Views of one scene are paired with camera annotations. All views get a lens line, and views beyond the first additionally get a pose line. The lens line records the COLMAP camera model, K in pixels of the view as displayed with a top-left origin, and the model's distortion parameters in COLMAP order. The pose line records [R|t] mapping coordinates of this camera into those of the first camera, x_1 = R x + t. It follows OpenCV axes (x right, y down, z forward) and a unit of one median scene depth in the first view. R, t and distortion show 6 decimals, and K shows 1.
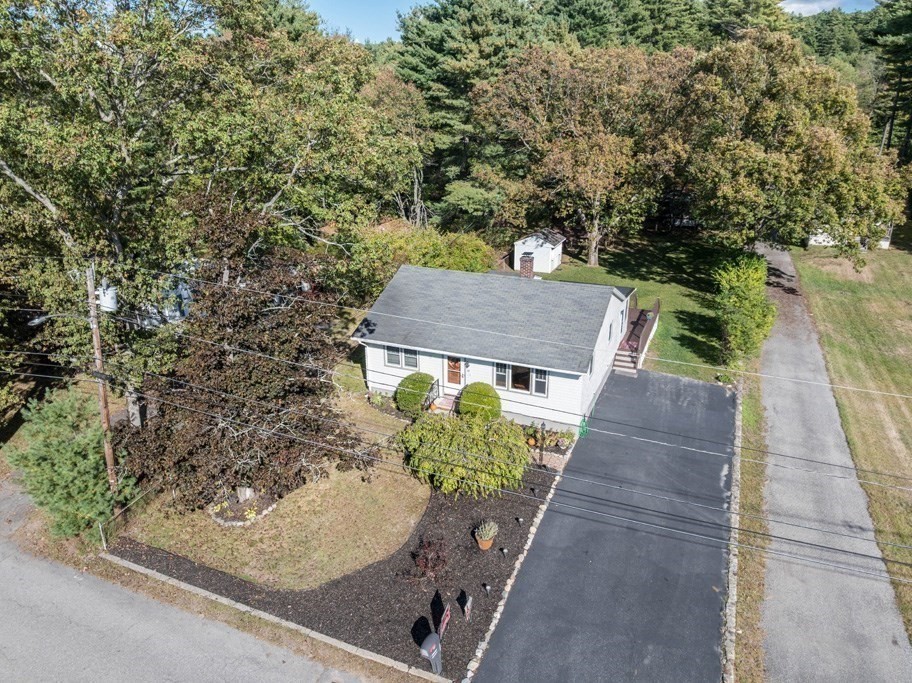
lens RADIAL K [[640.6, 0, 451.9], [0, 640.6, 340.2], [0, 0, 1]] dist [-0.041420, 0.006880]
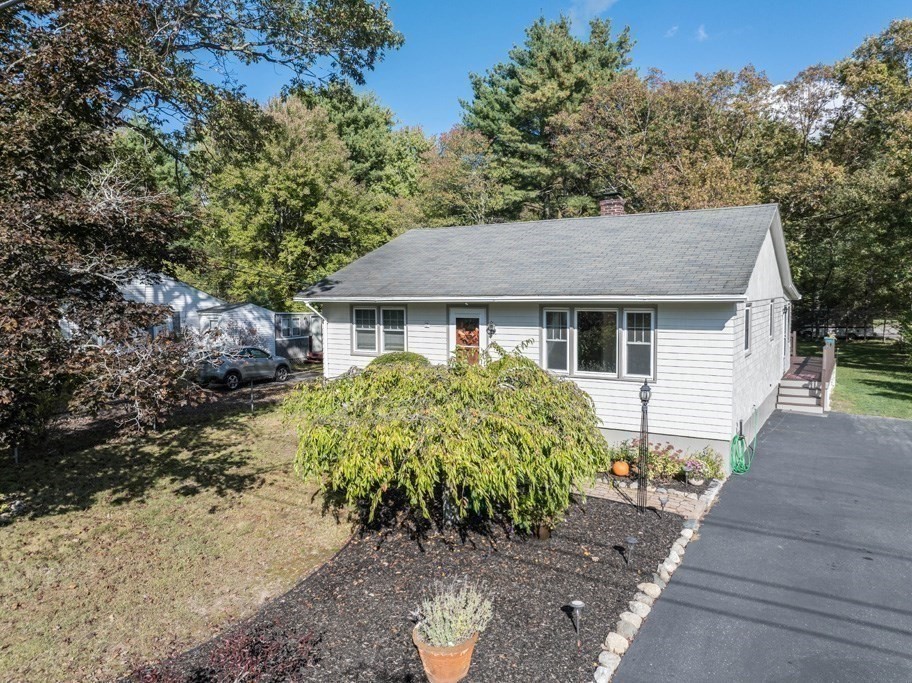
lens RADIAL K [[640.6, 0, 449.4], [0, 640.6, 338.5], [0, 0, 1]] dist [-0.041420, 0.006880]
pose [[0.985903, 0.004427, -0.167260, 0.078274], [-0.053165, 0.956134, -0.288065, 0.200033], [0.158648, 0.292897, 0.942890, 0.523423]]
